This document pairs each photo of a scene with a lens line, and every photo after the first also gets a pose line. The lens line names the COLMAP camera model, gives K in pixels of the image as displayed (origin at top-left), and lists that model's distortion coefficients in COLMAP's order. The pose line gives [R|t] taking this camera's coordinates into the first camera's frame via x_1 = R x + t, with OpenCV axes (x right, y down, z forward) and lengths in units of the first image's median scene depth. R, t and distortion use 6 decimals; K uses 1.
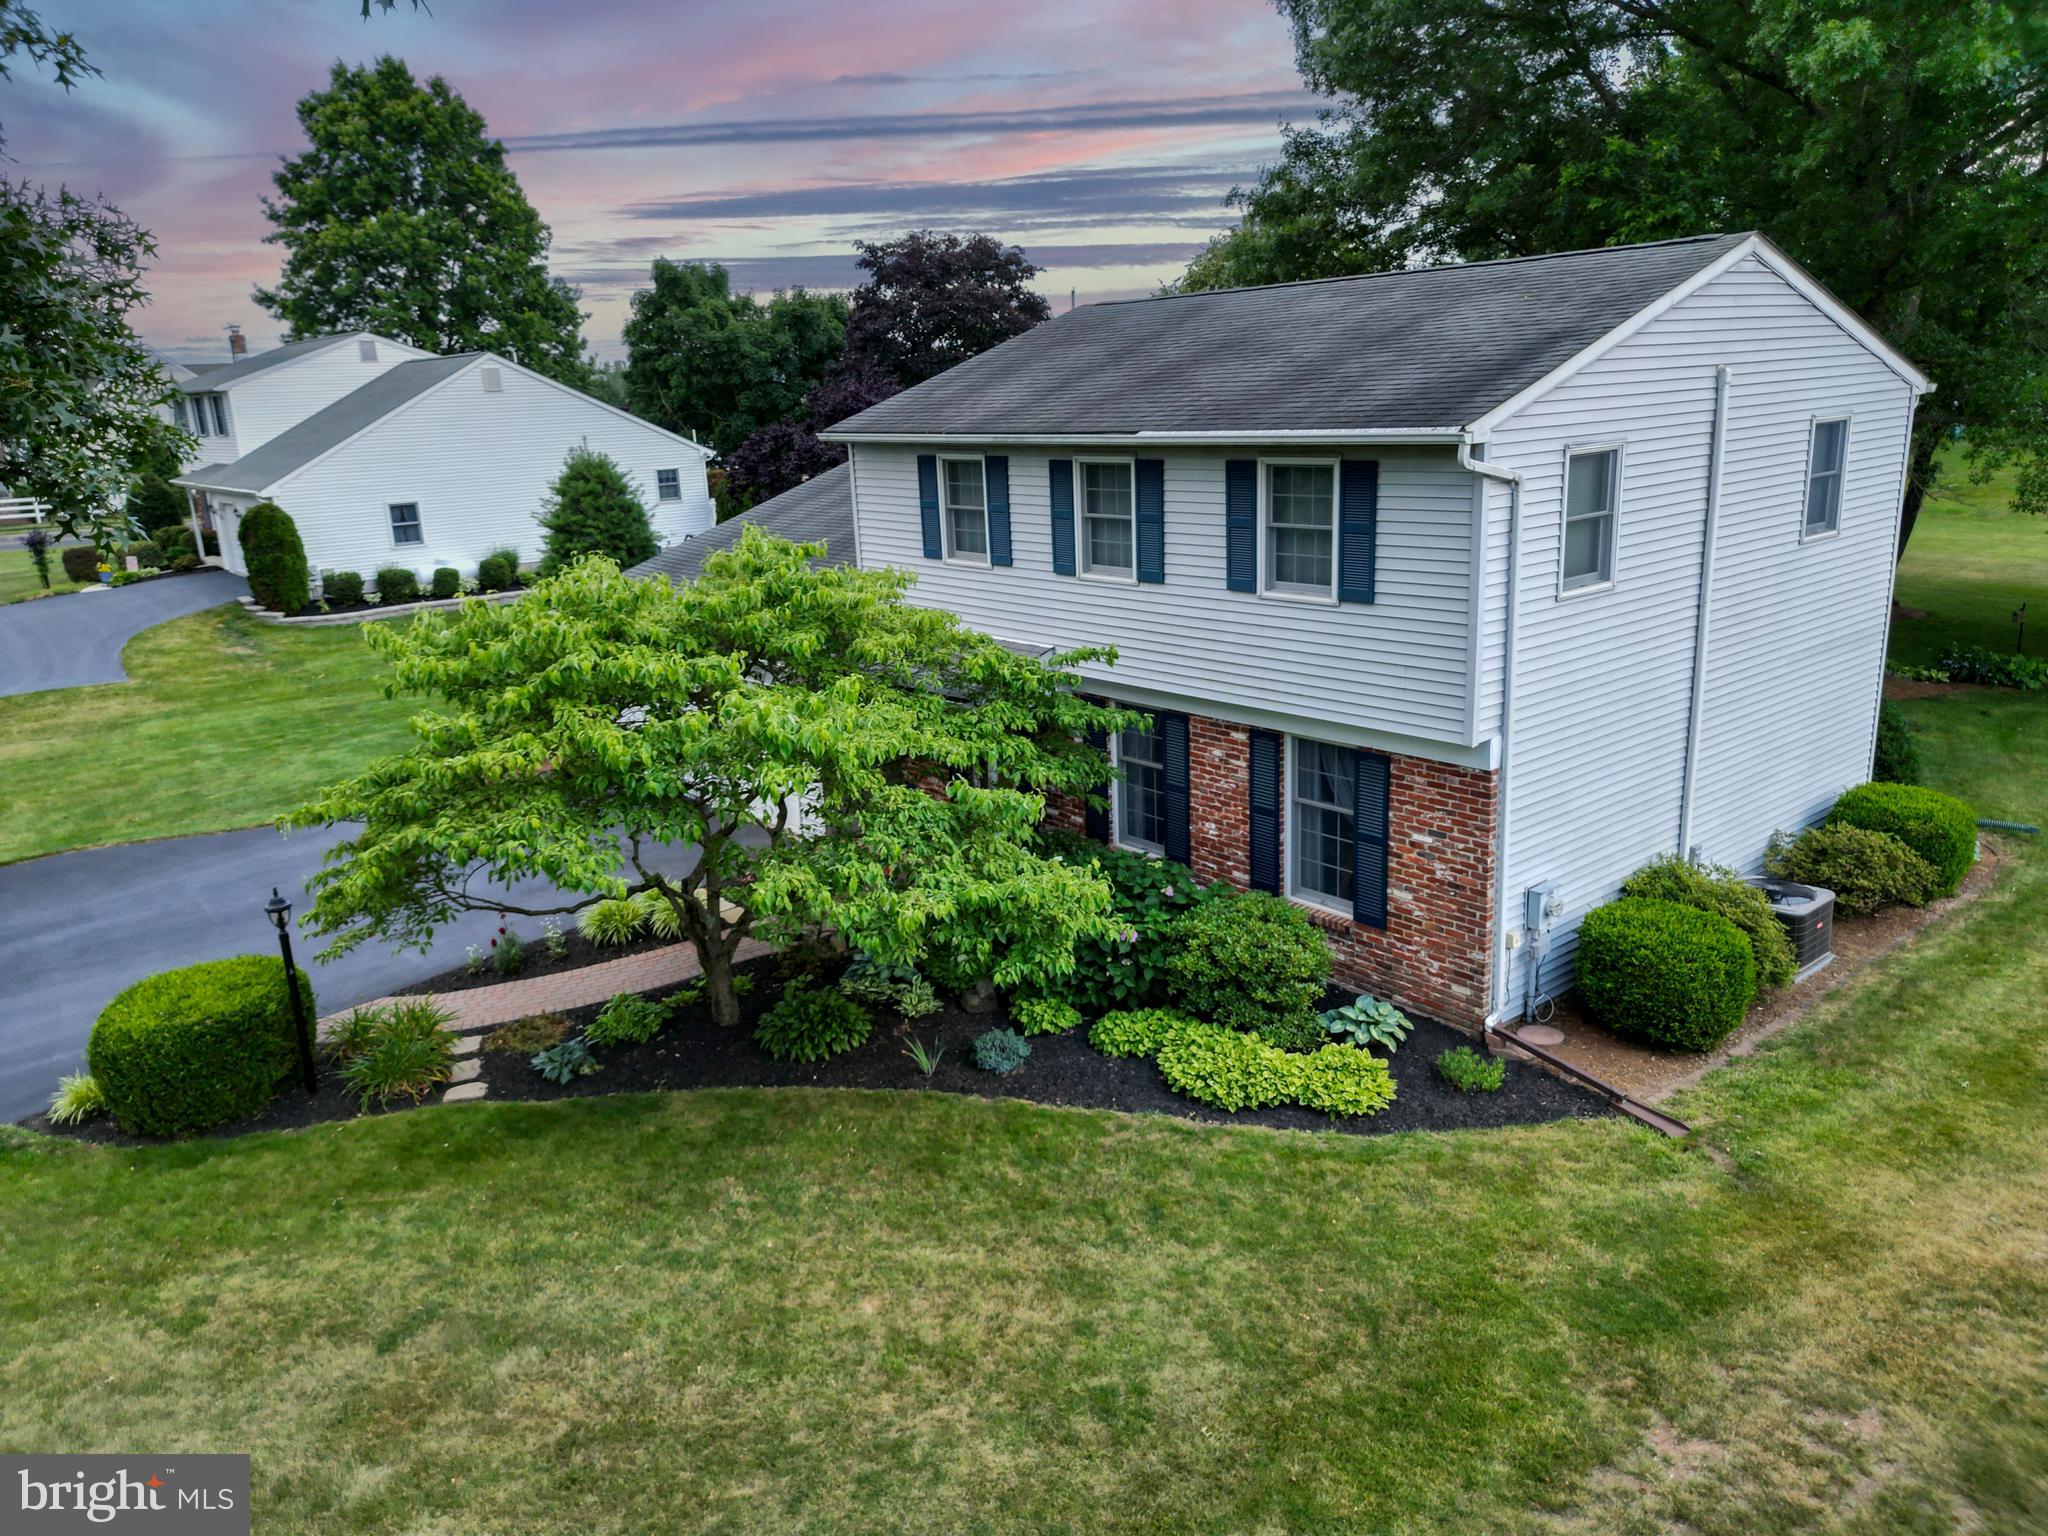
lens RADIAL K [[1441.1, 0, 1024.0], [0, 1441.1, 768.0], [0, 0, 1]] dist [0.067049, -0.049903]
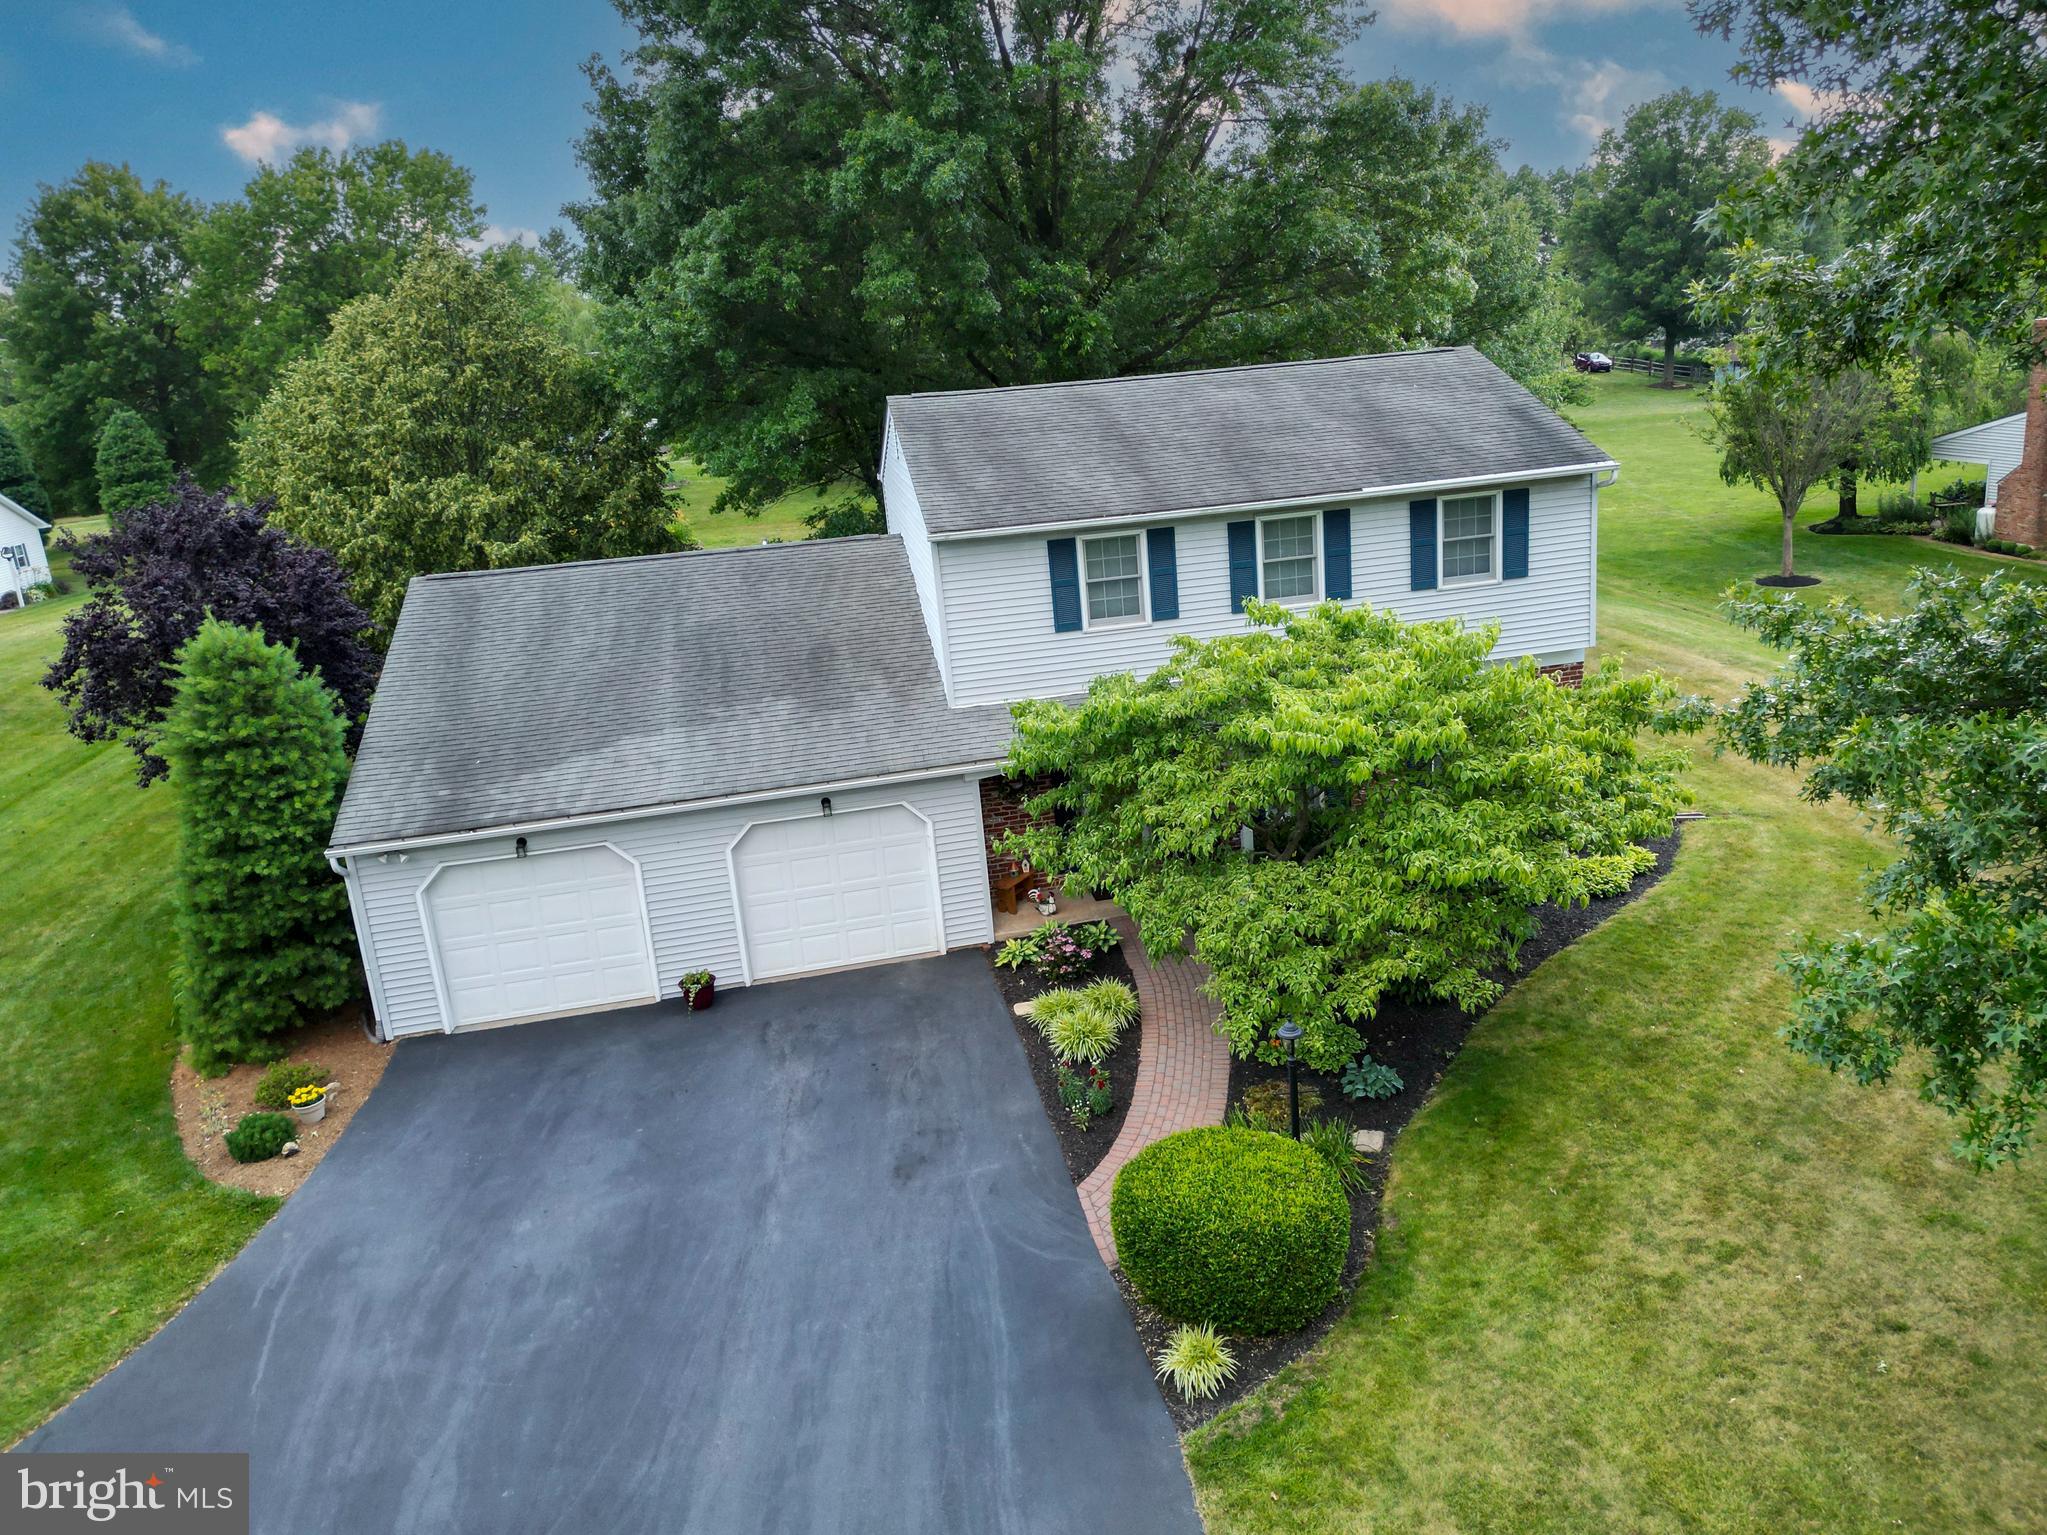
lens RADIAL K [[1440.4, 0, 1023.5], [0, 1440.4, 767.5], [0, 0, 1]] dist [0.067049, -0.049903]
pose [[0.468063, -0.241078, 0.850176, -1.314596], [0.284169, 0.952031, 0.113512, -0.227572], [-0.836759, 0.188463, 0.514117, 0.597964]]
